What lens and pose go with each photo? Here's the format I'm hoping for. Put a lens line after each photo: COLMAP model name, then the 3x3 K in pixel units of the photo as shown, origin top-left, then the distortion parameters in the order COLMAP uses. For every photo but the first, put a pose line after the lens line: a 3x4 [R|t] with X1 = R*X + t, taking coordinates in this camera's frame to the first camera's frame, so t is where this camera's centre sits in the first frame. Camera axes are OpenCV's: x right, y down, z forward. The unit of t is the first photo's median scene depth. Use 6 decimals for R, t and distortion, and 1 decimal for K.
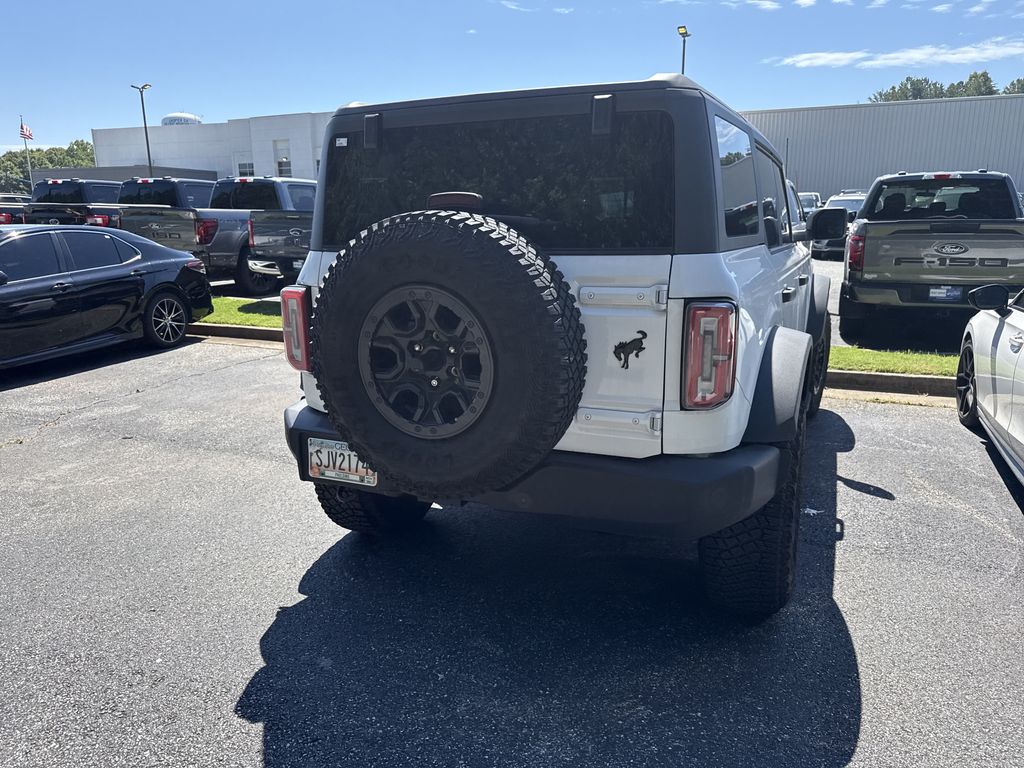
lens RADIAL K [[732.3, 0, 505.0], [0, 732.3, 376.6], [0, 0, 1]] dist [0.024008, -0.032989]
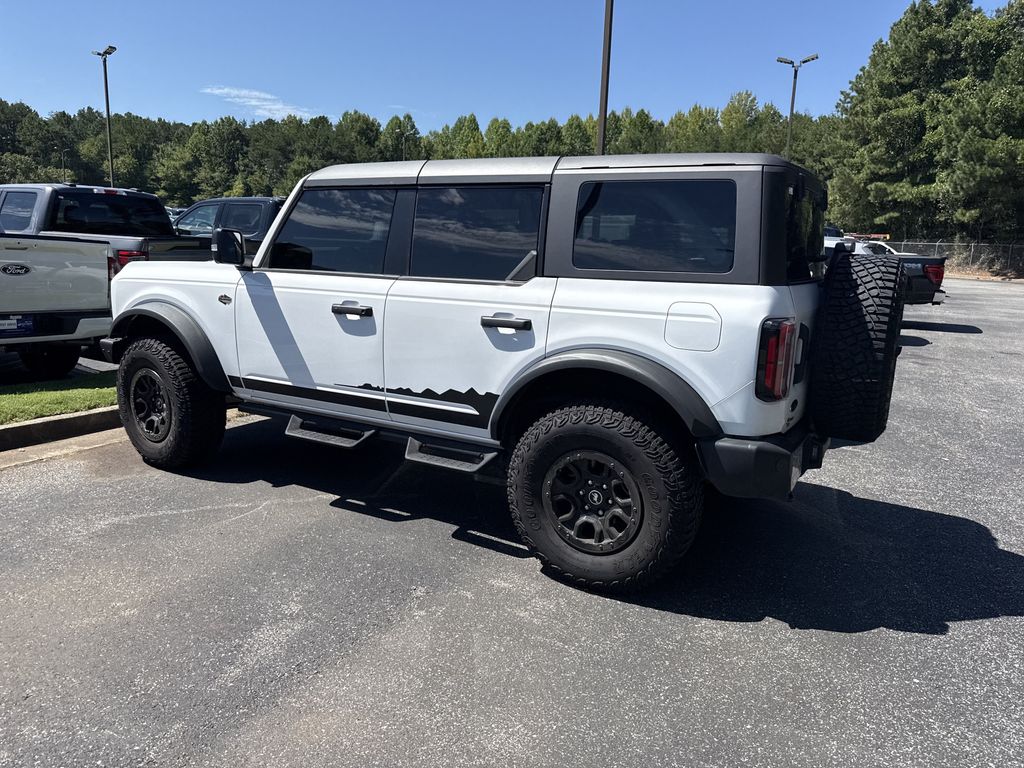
lens RADIAL K [[732.3, 0, 508.0], [0, 732.3, 372.6], [0, 0, 1]] dist [0.024008, -0.032989]
pose [[0.080091, -0.164230, 0.983165, -1.626859], [0.173960, 0.973500, 0.148444, -0.327434], [-0.981490, 0.159142, 0.106538, 1.532415]]
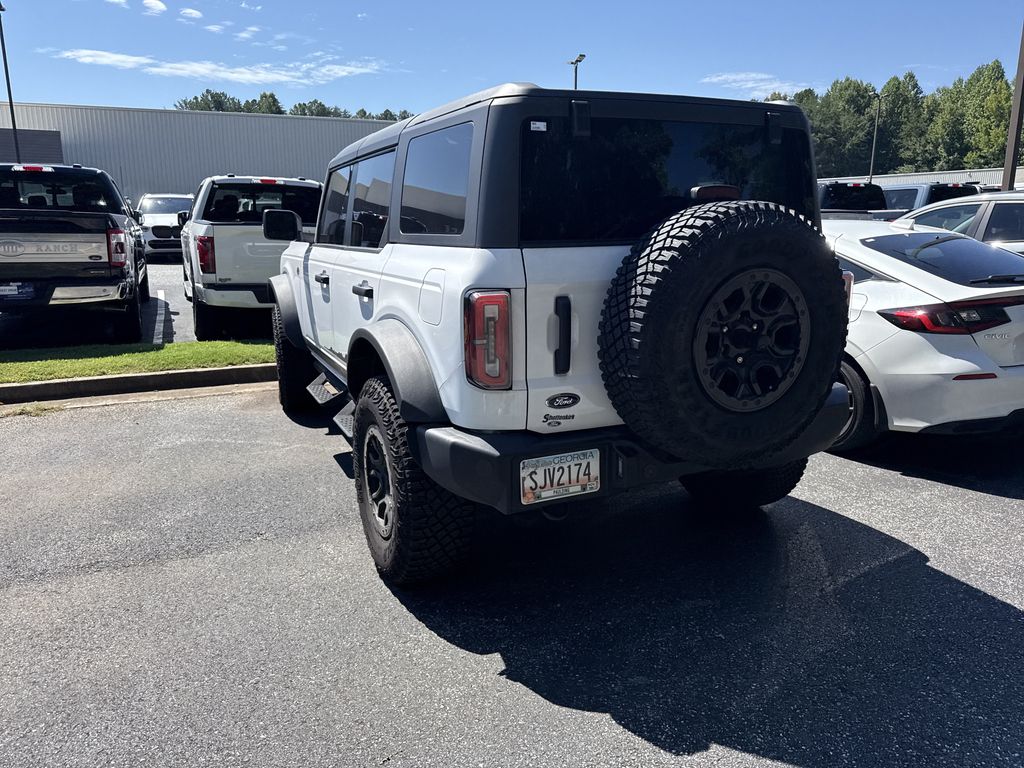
lens RADIAL K [[732.3, 0, 506.4], [0, 732.3, 364.0], [0, 0, 1]] dist [0.024008, -0.032989]
pose [[0.653193, -0.145483, 0.743083, -1.089072], [0.161453, 0.985560, 0.051033, -0.093023], [-0.739778, 0.086639, 0.667250, 0.507571]]
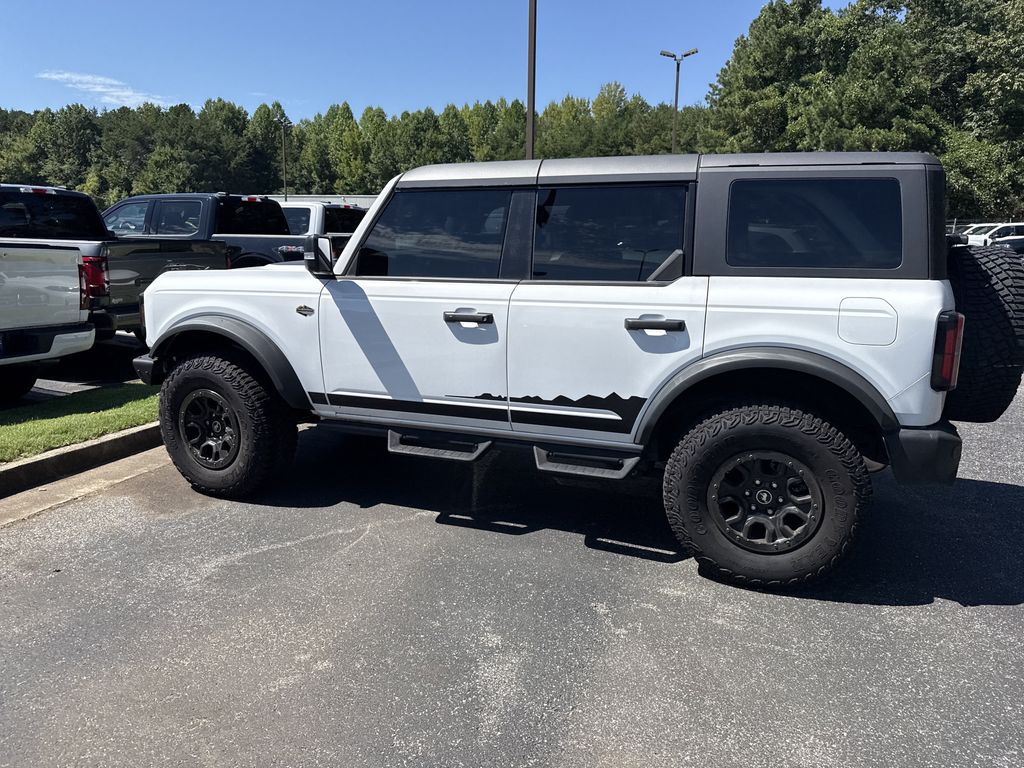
lens RADIAL K [[732.3, 0, 507.7], [0, 732.3, 361.7], [0, 0, 1]] dist [0.024008, -0.032989]
pose [[-0.085396, -0.164093, 0.982742, -1.571783], [0.196964, 0.964099, 0.178096, -0.451735], [-0.976685, 0.208773, -0.050010, 2.048068]]
